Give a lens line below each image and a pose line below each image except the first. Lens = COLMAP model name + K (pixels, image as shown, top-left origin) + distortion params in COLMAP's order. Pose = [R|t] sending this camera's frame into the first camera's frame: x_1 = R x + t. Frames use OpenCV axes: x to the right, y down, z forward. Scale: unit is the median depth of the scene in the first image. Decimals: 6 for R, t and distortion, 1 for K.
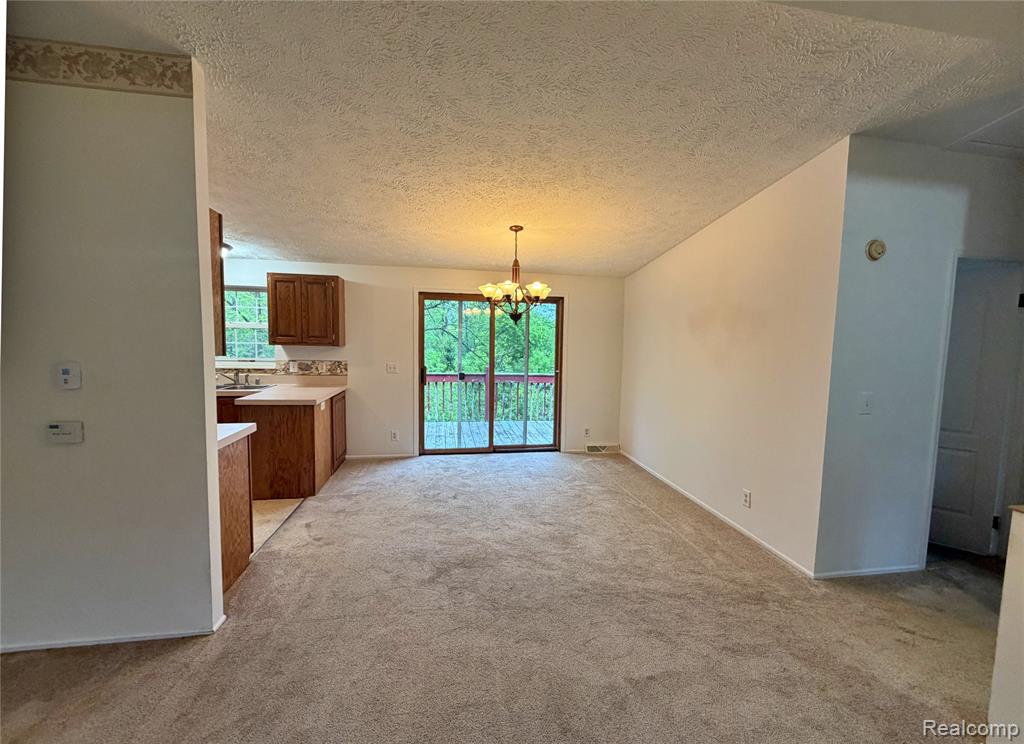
lens RADIAL K [[417.1, 0, 515.5], [0, 417.1, 377.3], [0, 0, 1]] dist [0.001967, 0.000141]
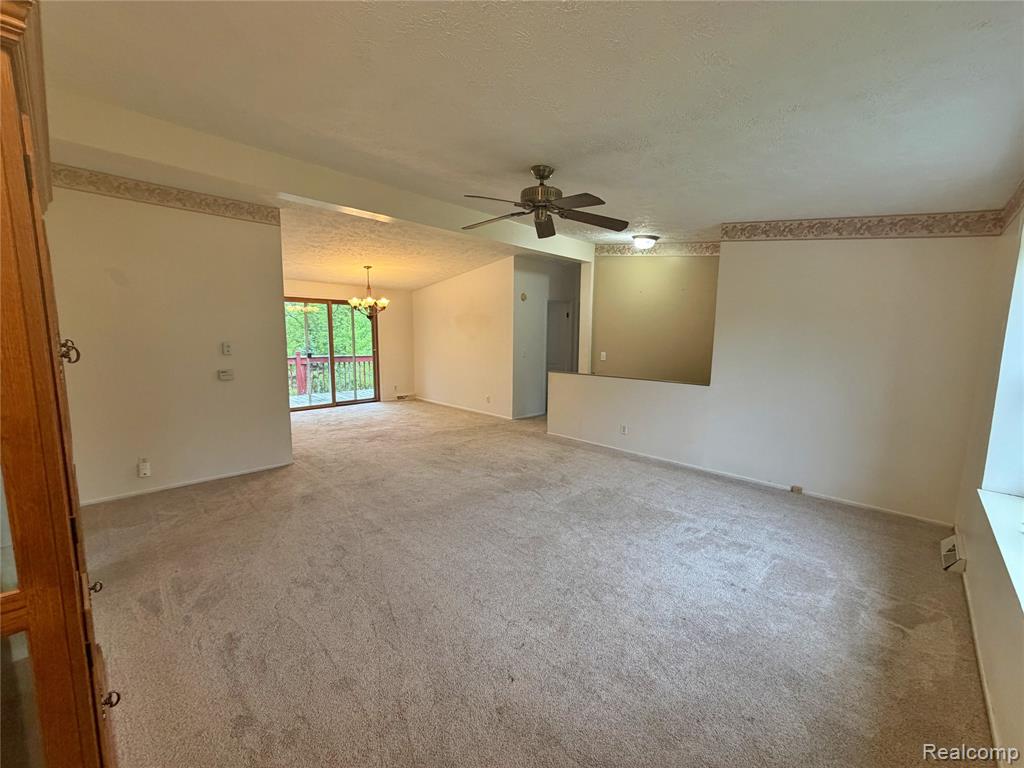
lens RADIAL K [[400.5, 0, 499.4], [0, 400.5, 381.4], [0, 0, 1]] dist [0.001127, 0.000092]
pose [[0.830886, -0.078482, 0.550881, -0.509082], [0.054937, 0.996737, 0.059140, 0.058075], [-0.553725, -0.018875, 0.832486, -0.737048]]
